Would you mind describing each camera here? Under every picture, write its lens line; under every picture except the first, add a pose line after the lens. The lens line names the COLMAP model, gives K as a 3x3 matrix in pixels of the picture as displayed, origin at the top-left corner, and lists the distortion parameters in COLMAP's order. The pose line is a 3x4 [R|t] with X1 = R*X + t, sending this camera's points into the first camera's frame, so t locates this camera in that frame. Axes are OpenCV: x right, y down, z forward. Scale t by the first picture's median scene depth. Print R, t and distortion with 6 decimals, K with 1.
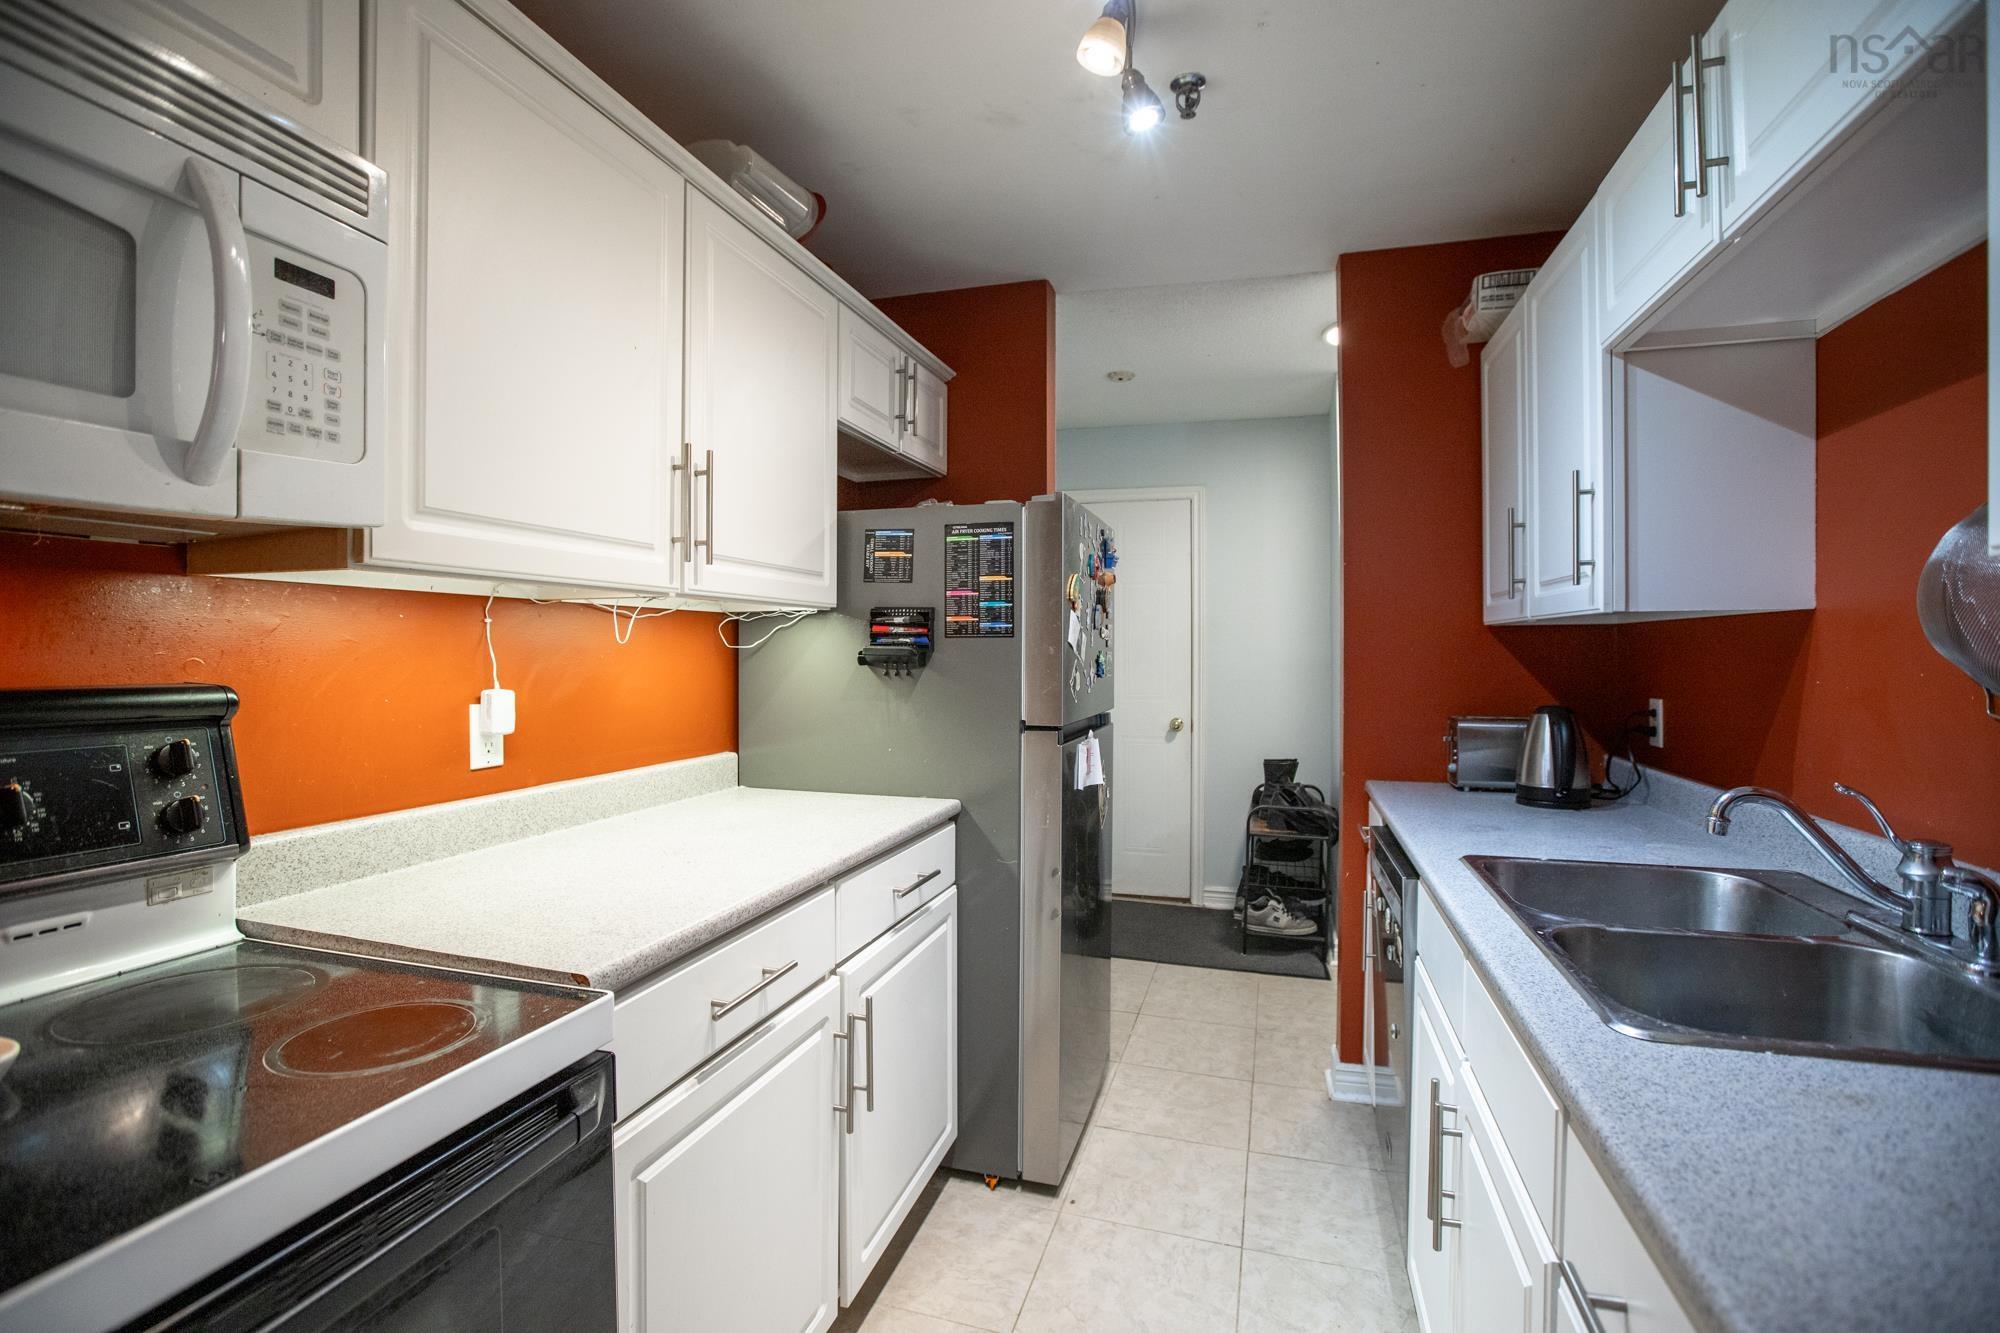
lens RADIAL K [[904.3, 0, 996.5], [0, 904.3, 660.8], [0, 0, 1]] dist [-0.017710, 0.005422]
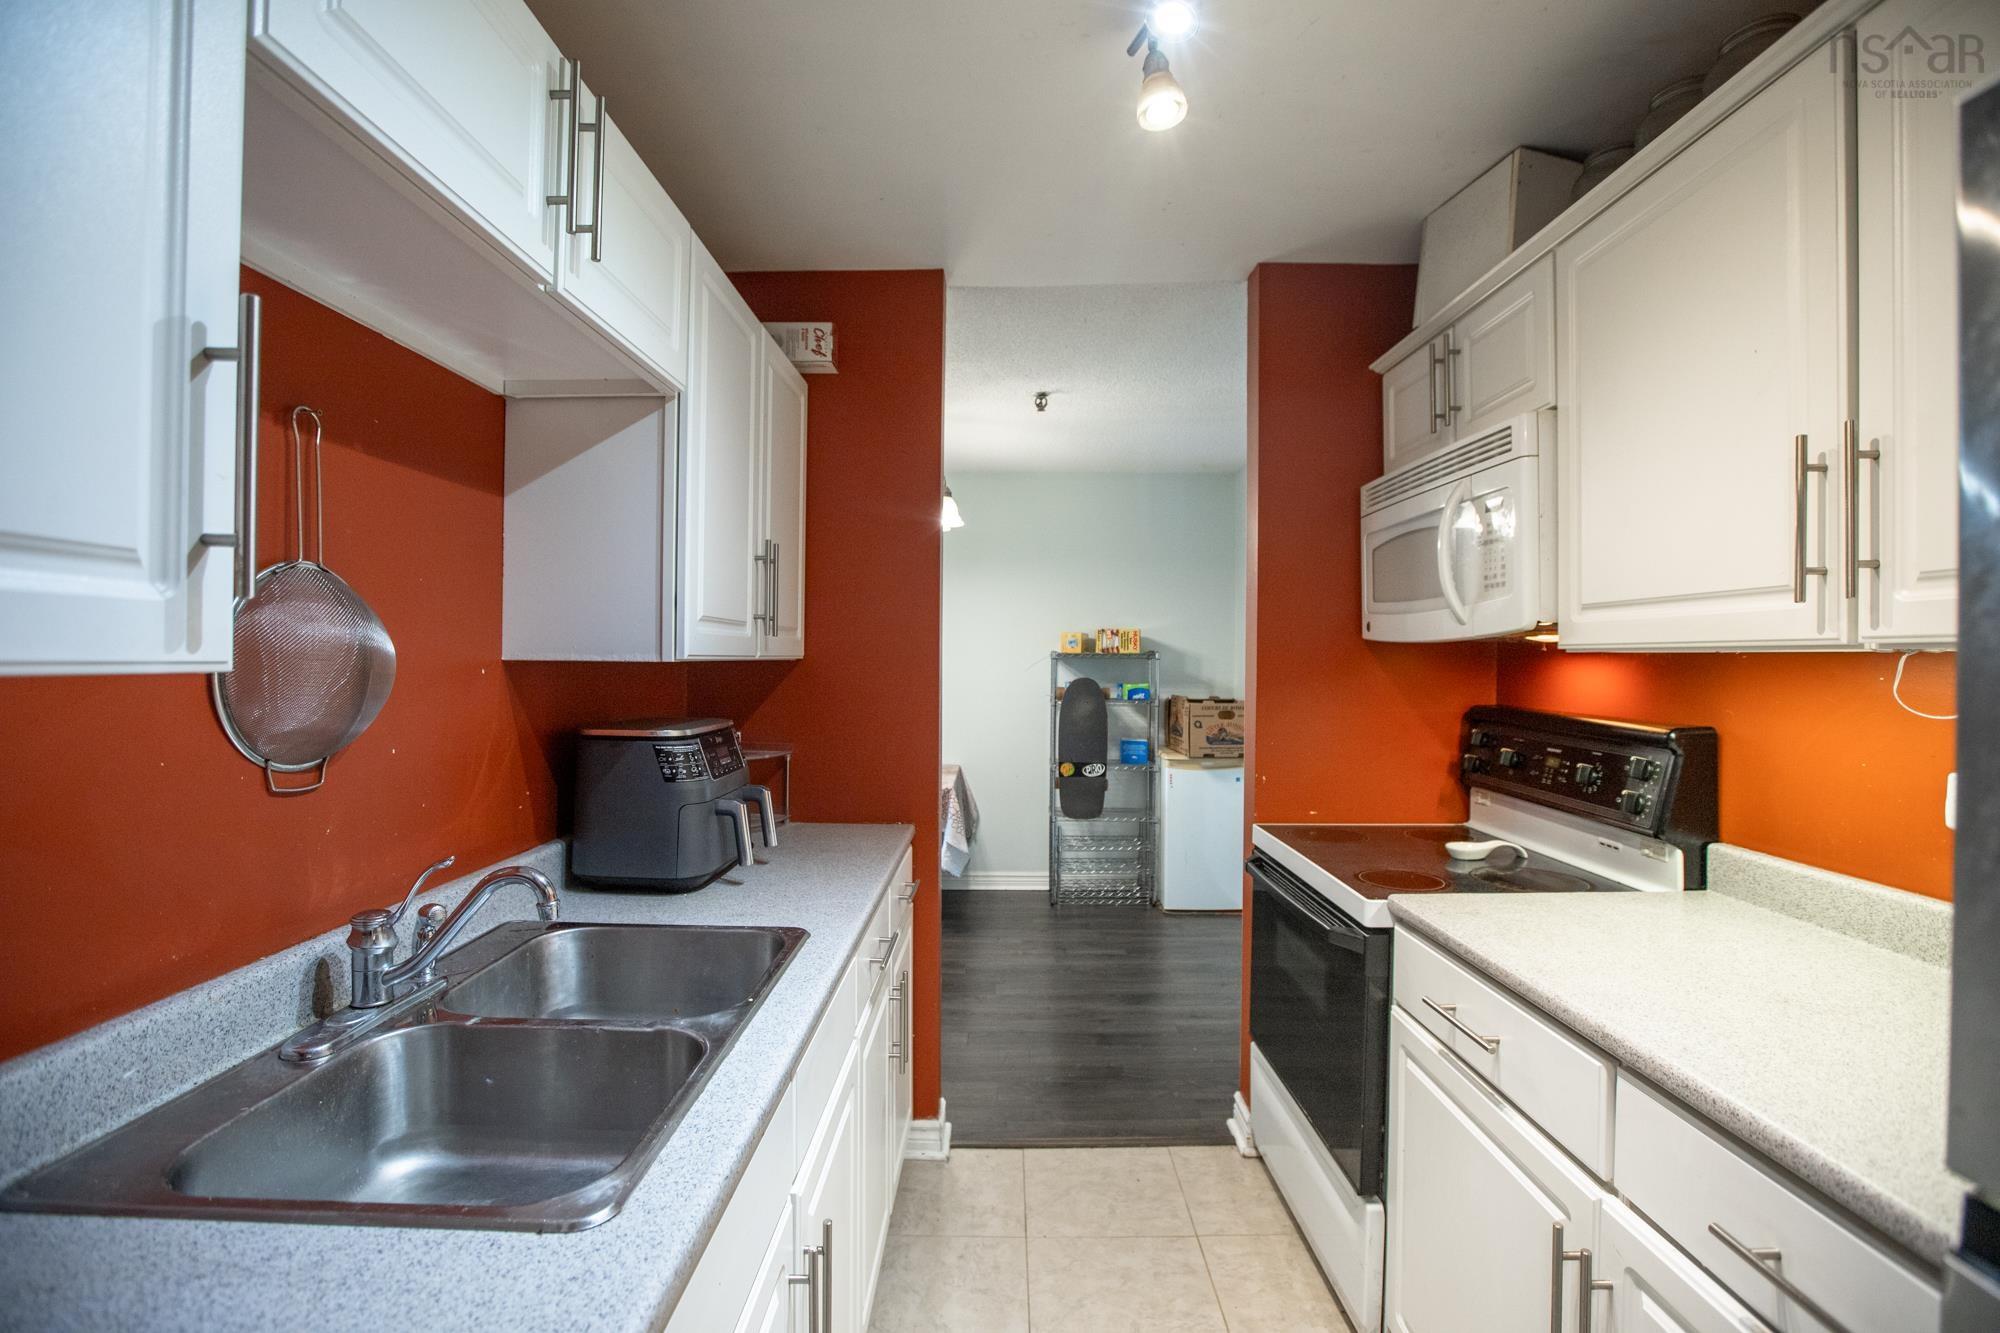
lens RADIAL K [[904.3, 0, 996.5], [0, 904.3, 660.8], [0, 0, 1]] dist [-0.017710, 0.005422]
pose [[-0.957406, -0.009154, -0.288600, 0.737302], [-0.013262, 0.999837, 0.012282, -0.099858], [0.288440, 0.015587, -0.957371, 2.364274]]
